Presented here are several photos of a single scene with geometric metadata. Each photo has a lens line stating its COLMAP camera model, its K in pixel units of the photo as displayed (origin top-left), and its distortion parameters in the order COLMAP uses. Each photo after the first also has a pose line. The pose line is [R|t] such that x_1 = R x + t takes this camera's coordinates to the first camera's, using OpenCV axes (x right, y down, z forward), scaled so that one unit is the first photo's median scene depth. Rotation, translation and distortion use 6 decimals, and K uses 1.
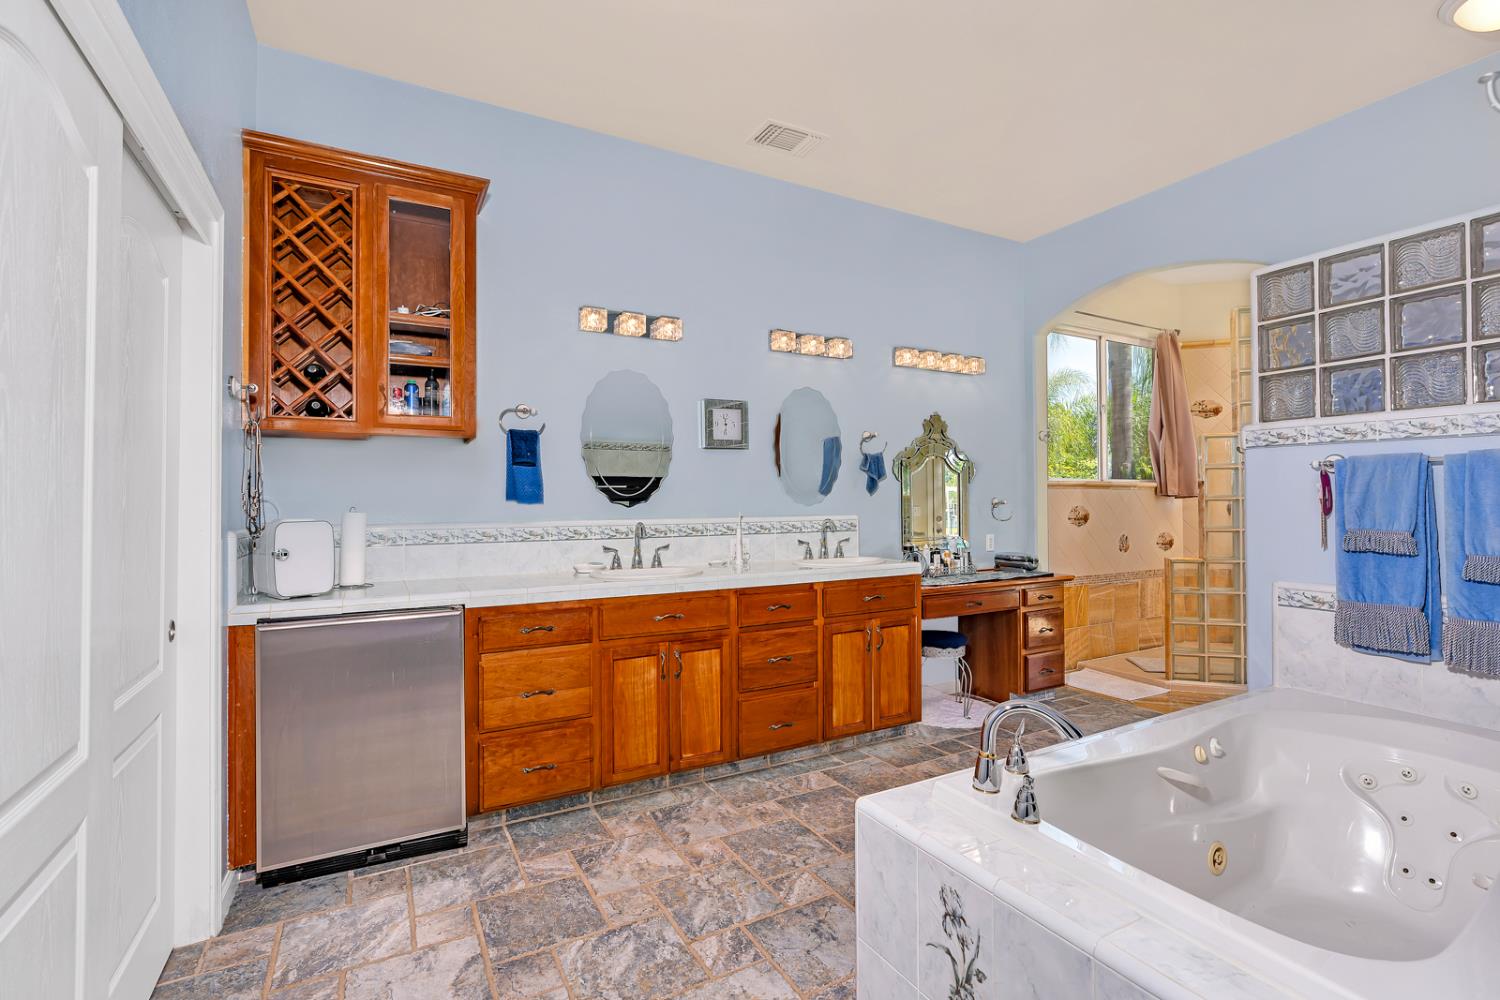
lens RADIAL K [[685.3, 0, 748.0], [0, 685.3, 499.5], [0, 0, 1]] dist [-0.004609, 0.000455]
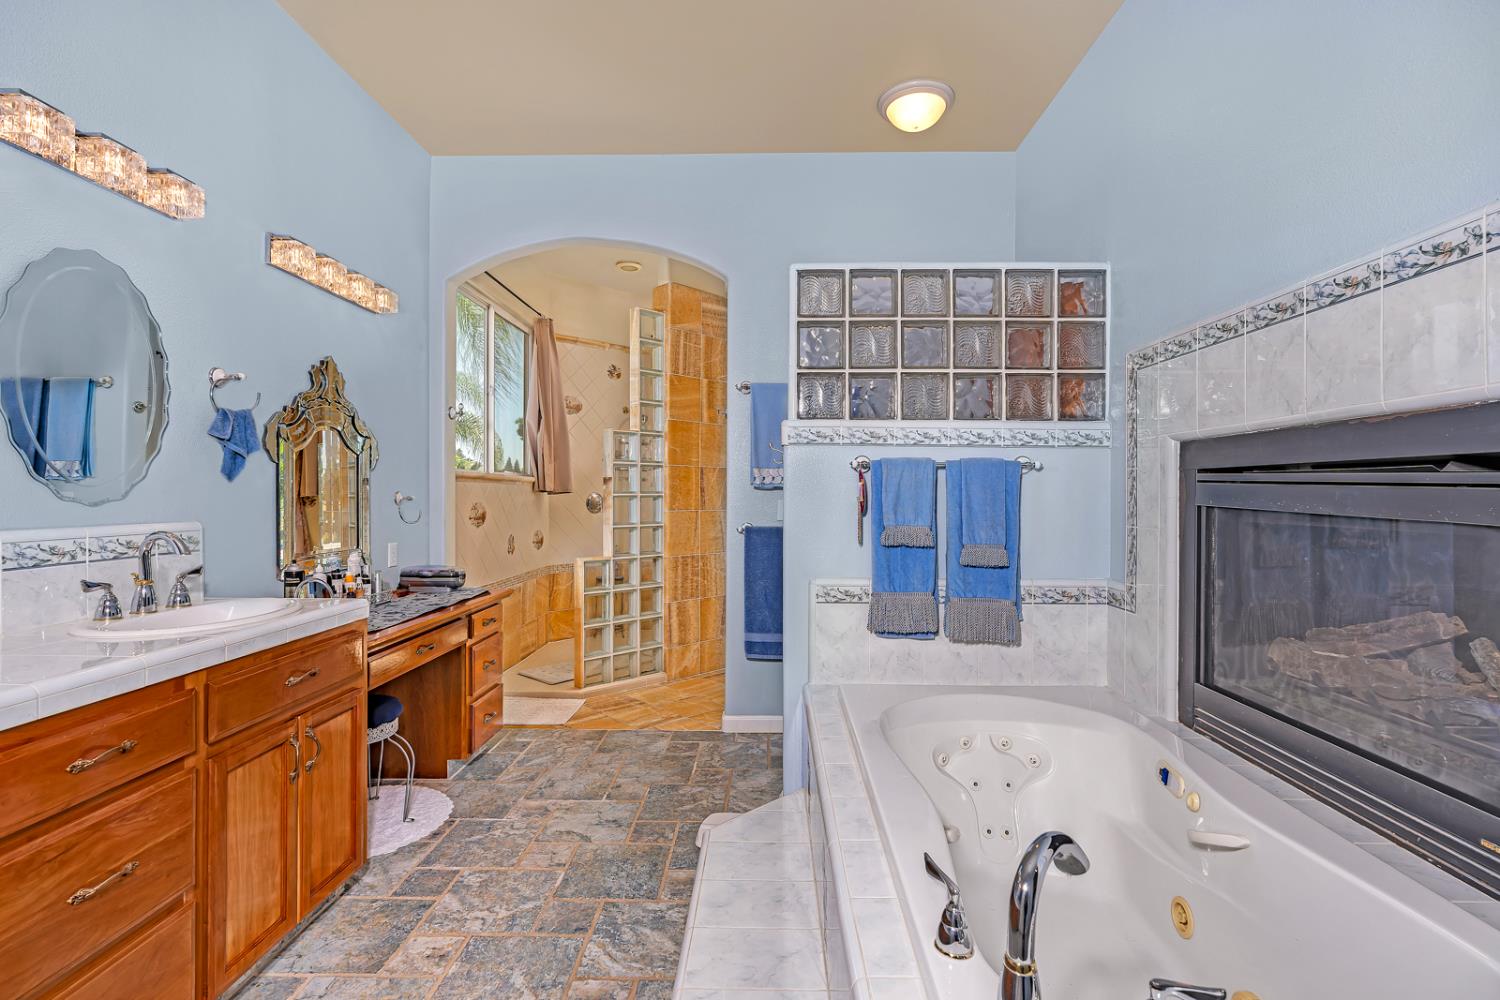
lens RADIAL K [[685.3, 0, 756.5], [0, 685.3, 498.2], [0, 0, 1]] dist [-0.004609, 0.000455]
pose [[0.494610, 0.003661, 0.869107, -0.104770], [-0.008583, 0.999963, 0.000673, 0.000509], [-0.869073, -0.007792, 0.494623, 0.422439]]
